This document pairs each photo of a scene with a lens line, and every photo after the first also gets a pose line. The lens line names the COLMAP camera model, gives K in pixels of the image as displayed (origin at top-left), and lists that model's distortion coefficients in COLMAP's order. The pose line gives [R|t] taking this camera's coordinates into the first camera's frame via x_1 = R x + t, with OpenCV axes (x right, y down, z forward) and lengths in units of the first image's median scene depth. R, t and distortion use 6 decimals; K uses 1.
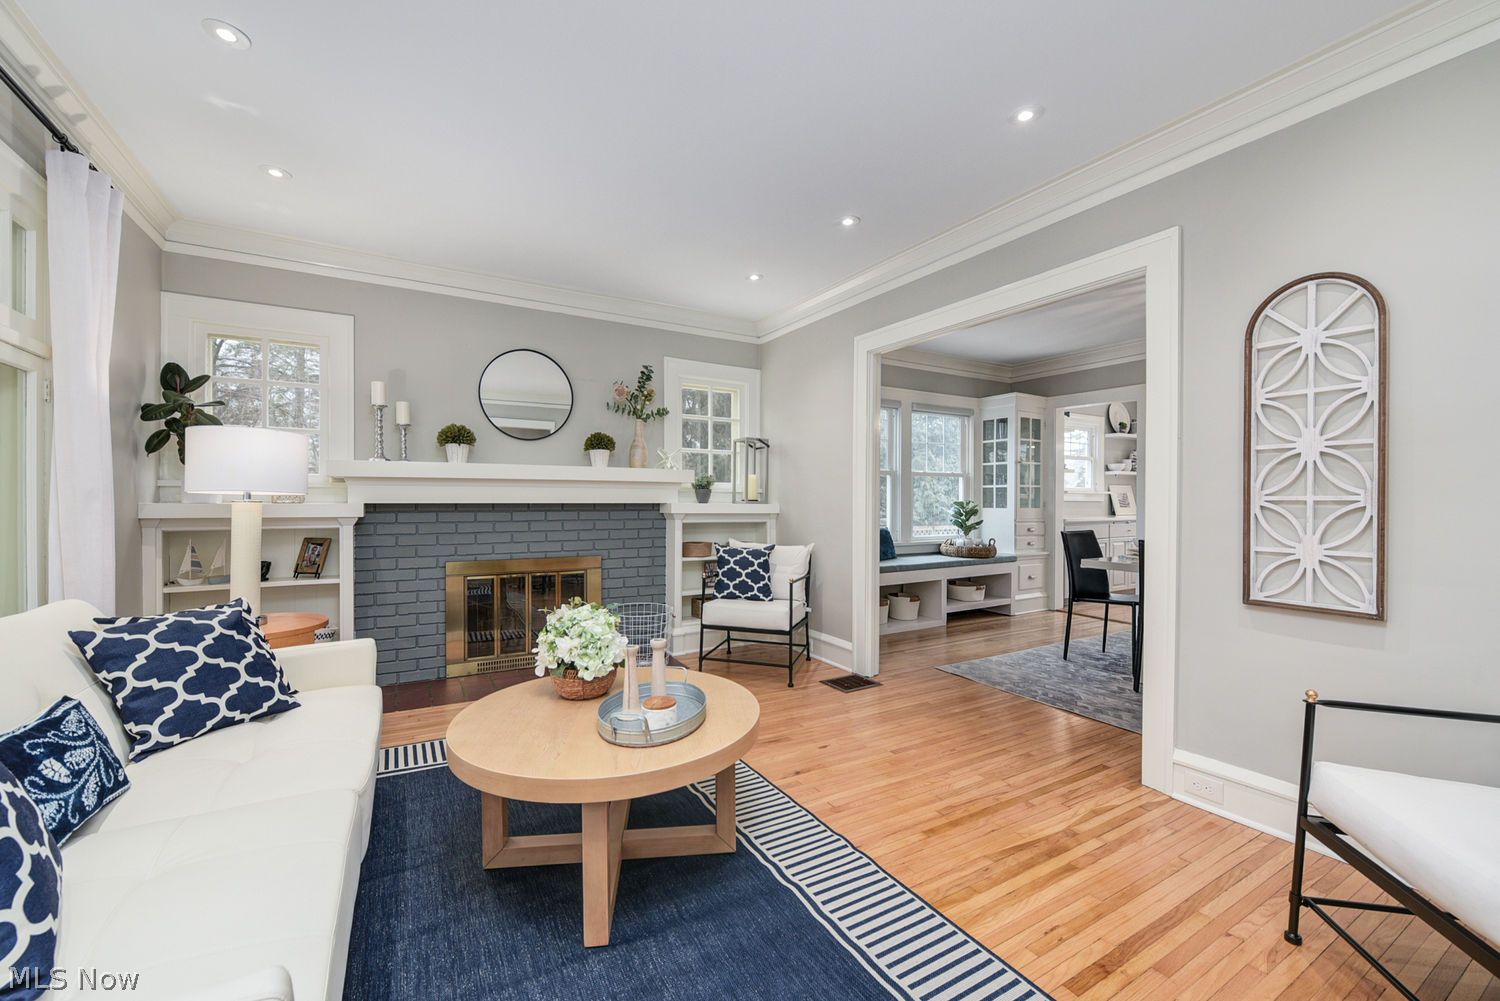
lens RADIAL K [[598.6, 0, 744.8], [0, 598.6, 502.3], [0, 0, 1]] dist [-0.003441, -0.001211]
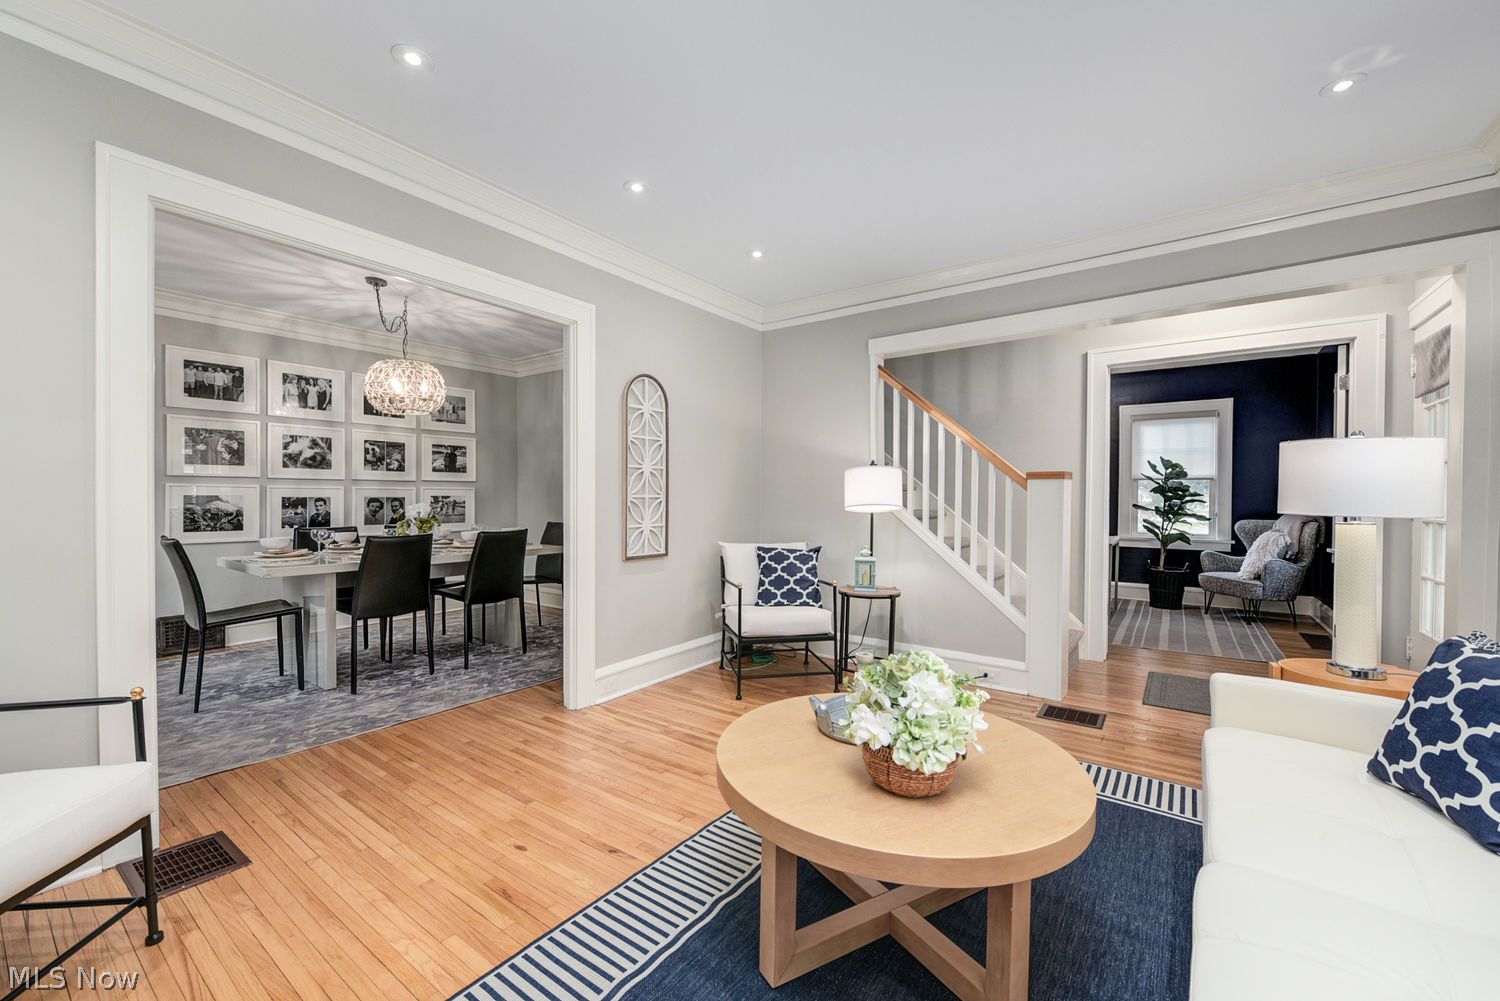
lens RADIAL K [[598.6, 0, 746.9], [0, 598.6, 503.8], [0, 0, 1]] dist [-0.003441, -0.001211]
pose [[-0.396785, -0.018032, 0.917735, -0.466772], [-0.002619, 0.999825, 0.018512, -0.009884], [-0.917908, 0.004942, -0.396763, 0.780192]]
